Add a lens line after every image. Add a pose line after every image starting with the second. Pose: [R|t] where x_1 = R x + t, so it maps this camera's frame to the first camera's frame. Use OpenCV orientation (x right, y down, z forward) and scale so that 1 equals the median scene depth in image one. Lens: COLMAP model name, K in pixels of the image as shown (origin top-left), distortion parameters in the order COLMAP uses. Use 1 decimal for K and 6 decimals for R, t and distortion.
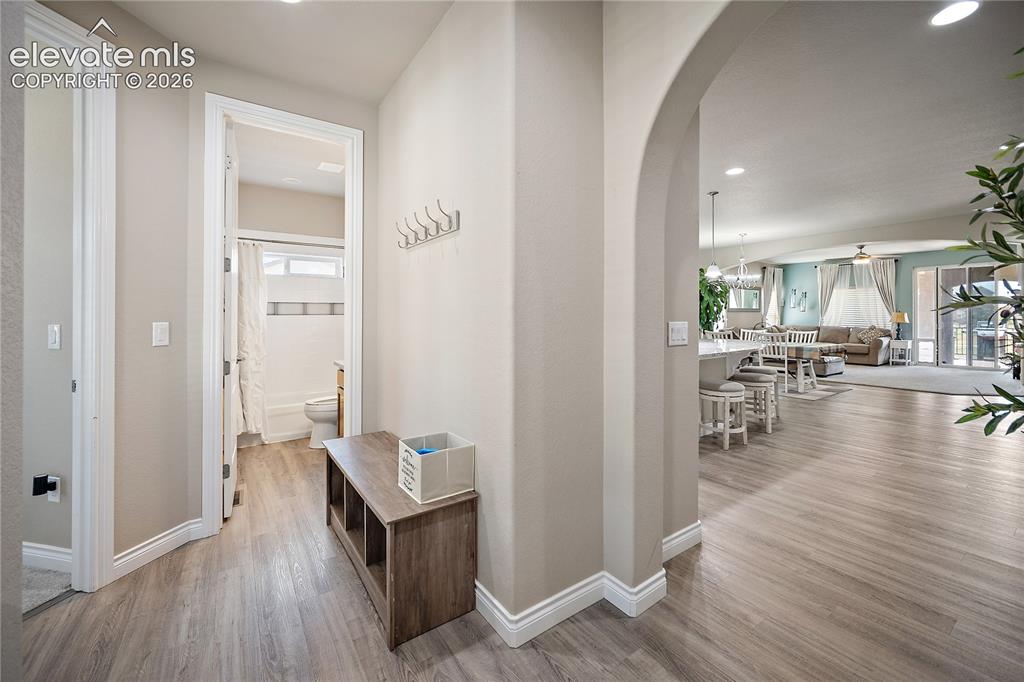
lens RADIAL K [[414.1, 0, 511.9], [0, 414.1, 315.3], [0, 0, 1]] dist [0.001182, 0.000152]
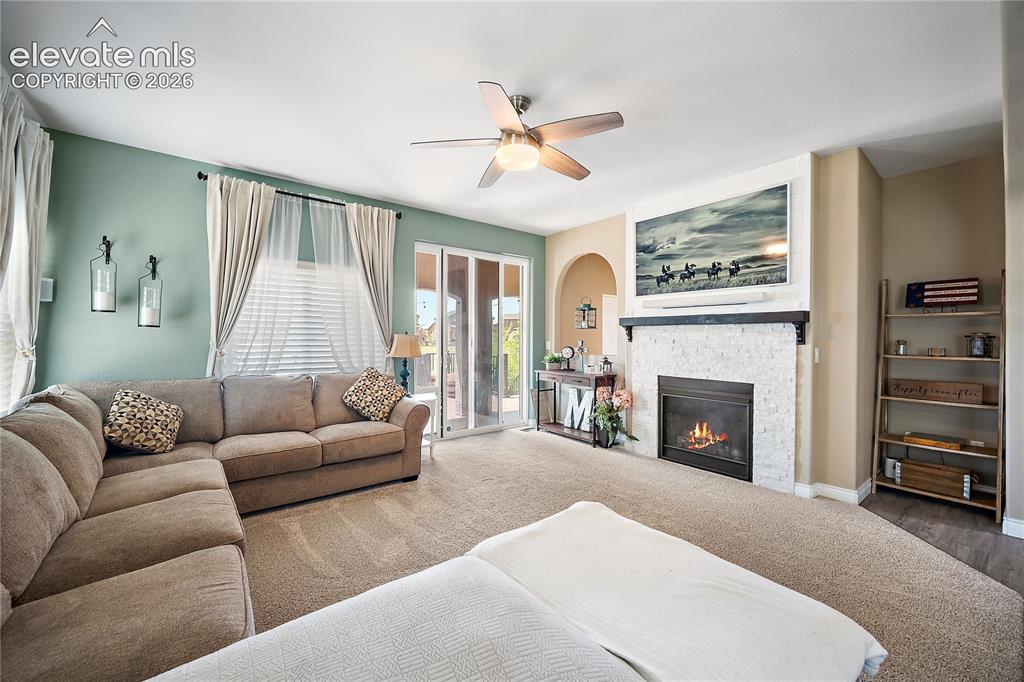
lens RADIAL K [[400.2, 0, 512.0], [0, 400.2, 341.0], [0, 0, 1]] dist [-0.001246, -0.000107]
pose [[-0.067619, -0.008865, 0.997672, 0.570829], [-0.001669, 0.999960, 0.008772, -0.003797], [-0.997710, -0.001072, -0.067631, 1.045146]]
